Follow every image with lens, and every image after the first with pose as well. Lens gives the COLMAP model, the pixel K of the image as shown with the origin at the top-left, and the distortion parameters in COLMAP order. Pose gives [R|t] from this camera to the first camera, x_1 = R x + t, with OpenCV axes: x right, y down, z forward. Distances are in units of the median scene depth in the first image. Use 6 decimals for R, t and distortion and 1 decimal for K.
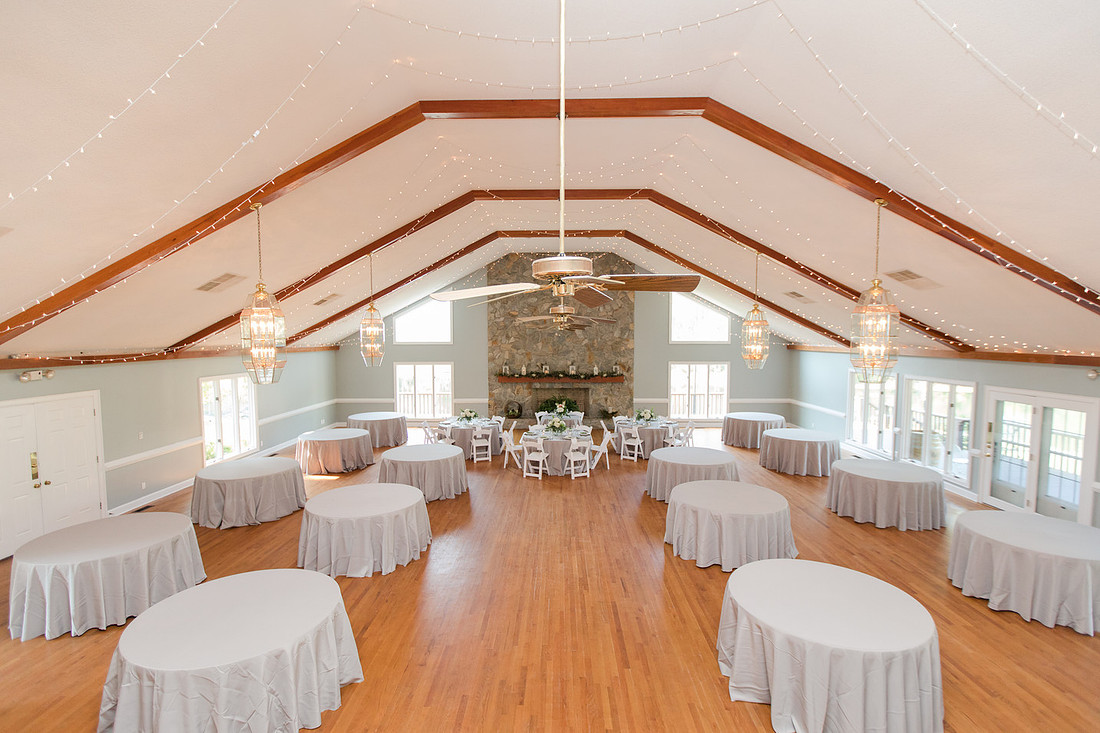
lens RADIAL K [[518.8, 0, 550.0], [0, 518.8, 366.5], [0, 0, 1]] dist [-0.003659, -0.000372]
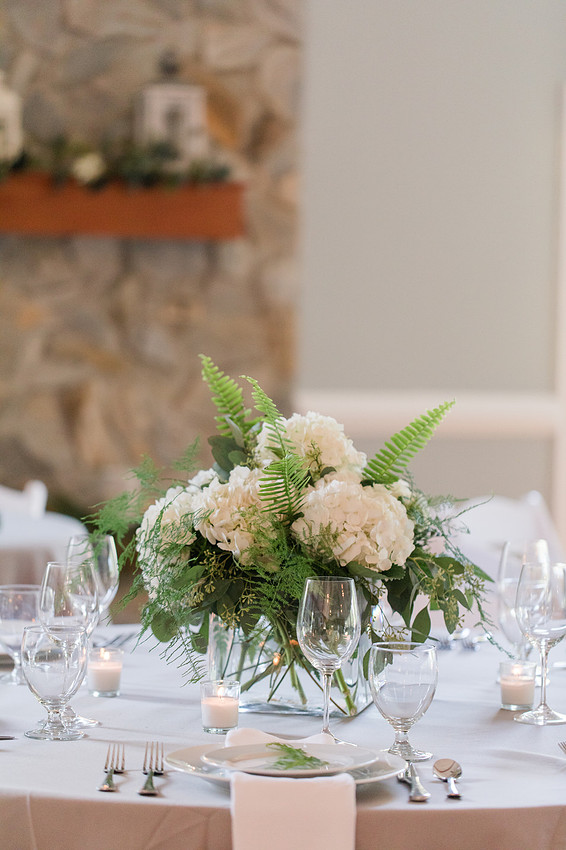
lens RADIAL K [[2433.4, 0, 283.0], [0, 2433.4, 425.0], [0, 0, 1]] dist [-0.041171, 0.628072]
pose [[0.892764, -0.002921, 0.450515, -0.082442], [0.005084, 0.999981, -0.003591, 0.070914], [-0.450496, 0.005496, 0.892762, 0.533113]]
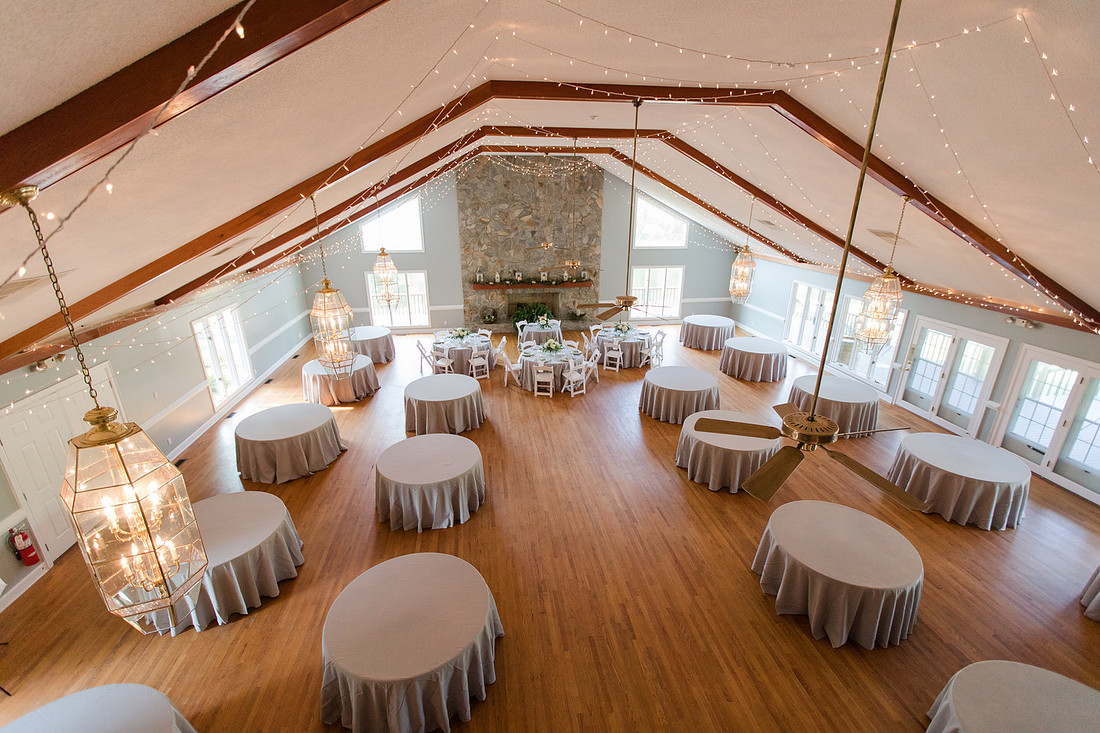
lens RADIAL K [[487.2, 0, 550.0], [0, 487.2, 366.5], [0, 0, 1]] dist [-0.000061, -0.000660]
pose [[0.986087, -0.051814, 0.157948, -0.110276], [0.005394, 0.959653, 0.281134, -0.095500], [-0.166142, -0.276370, 0.946581, 0.010489]]
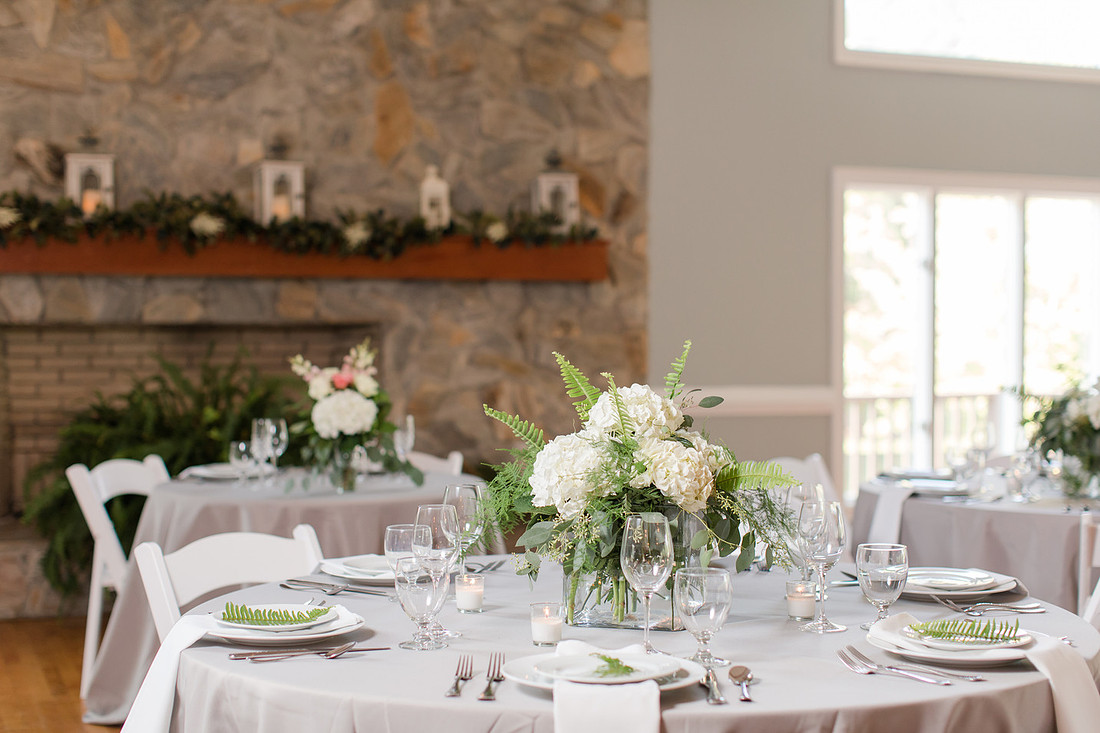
lens RADIAL K [[1597.1, 0, 550.1], [0, 1597.1, 362.6], [0, 0, 1]] dist [0.009199, 0.024568]
pose [[0.919820, -0.004372, 0.392315, -0.062819], [0.021661, 0.998979, -0.039655, 0.073314], [-0.391741, 0.044973, 0.918976, 0.561877]]
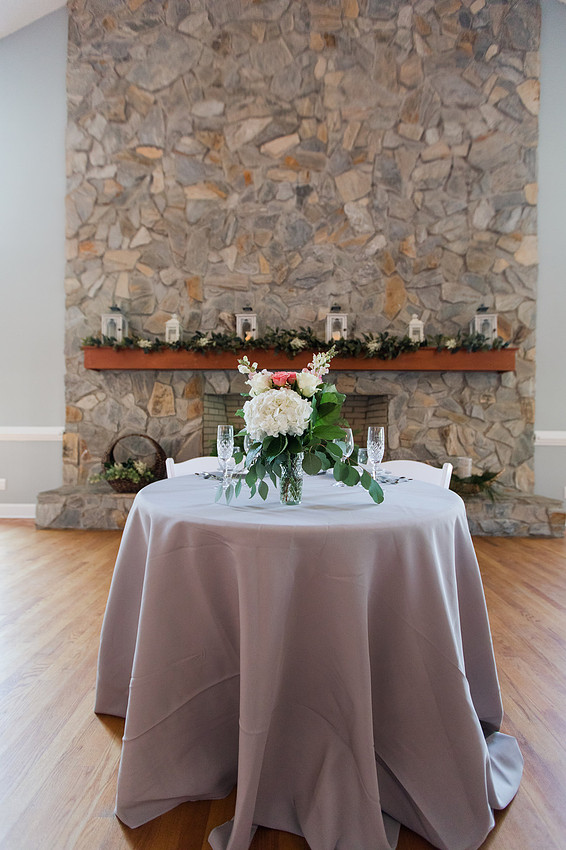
lens RADIAL K [[376.4, 0, 283.2], [0, 376.4, 430.2], [0, 0, 1]] dist [-0.000061, -0.000660]
pose [[0.999889, 0.012610, -0.007890, 0.015494], [-0.013022, 0.998426, -0.054554, 0.076109], [0.007189, 0.054651, 0.998480, 0.788345]]
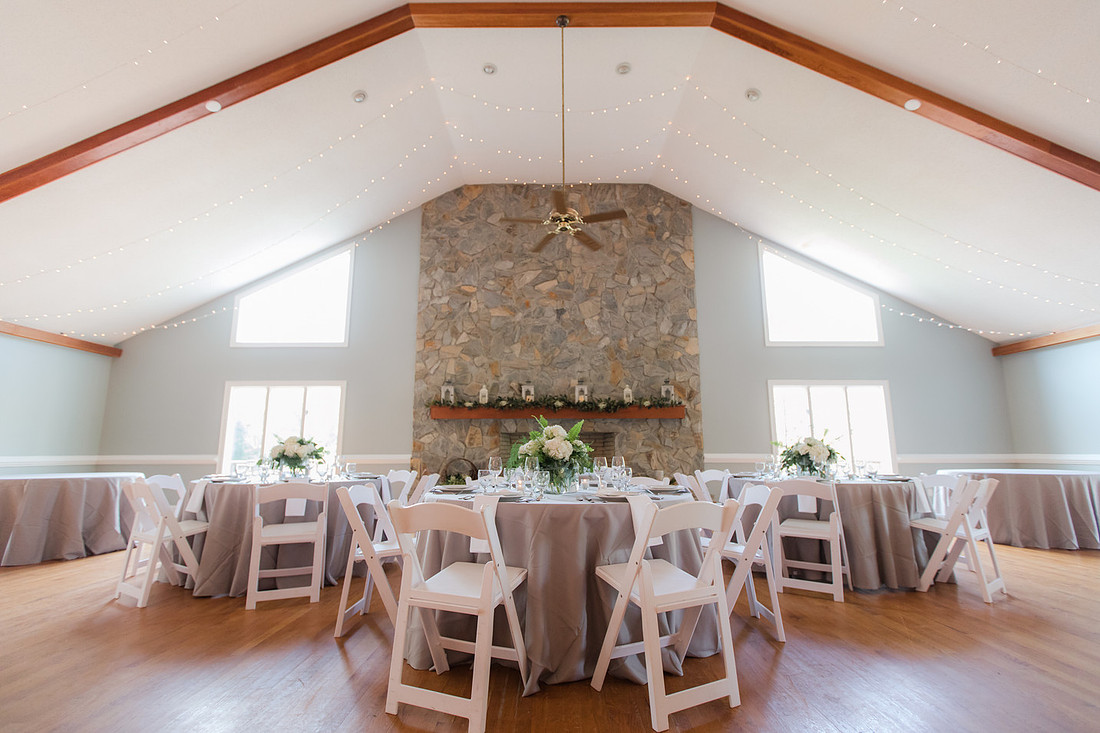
lens RADIAL K [[495.9, 0, 548.4], [0, 495.9, 367.8], [0, 0, 1]] dist [0.003282, 0.000579]
pose [[0.999788, 0.004588, 0.020094, 0.001997], [0.000060, 0.974262, -0.225418, 0.089549], [-0.020611, 0.225371, 0.974055, 0.528419]]
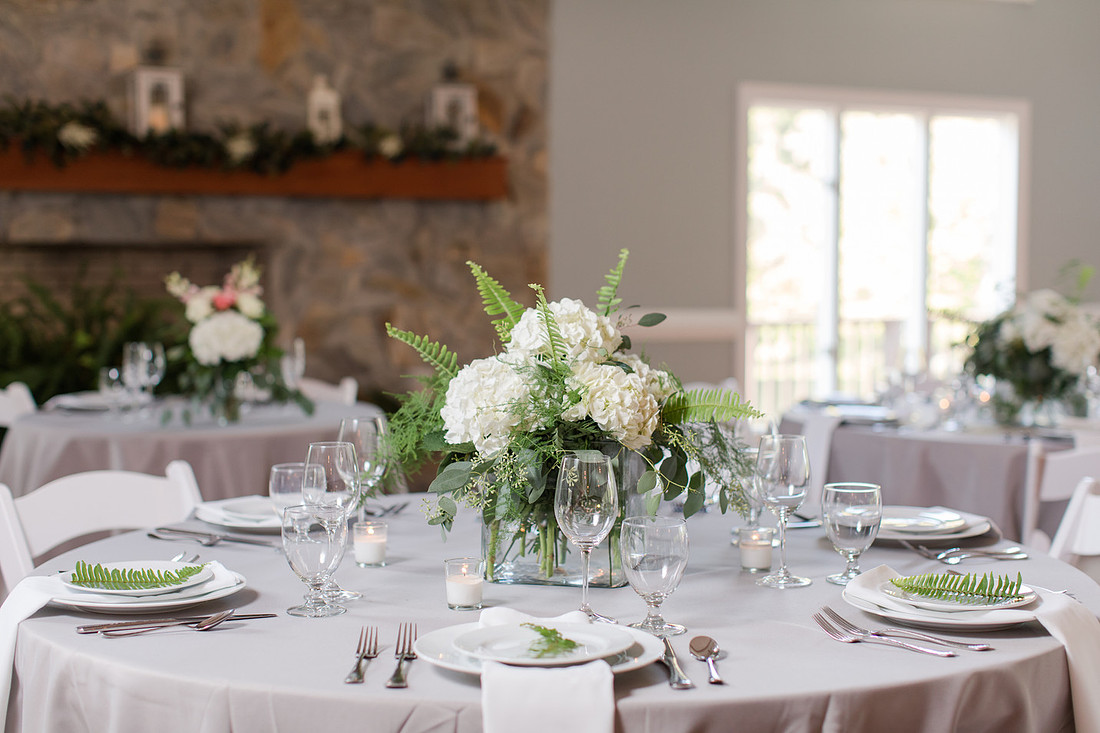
lens RADIAL K [[1578.0, 0, 546.9], [0, 1578.0, 362.9], [0, 0, 1]] dist [0.014164, -0.010075]
pose [[0.891004, -0.024738, 0.453322, -0.054712], [0.023725, 0.999687, 0.007923, 0.073655], [-0.453376, 0.003696, 0.891312, 0.586591]]
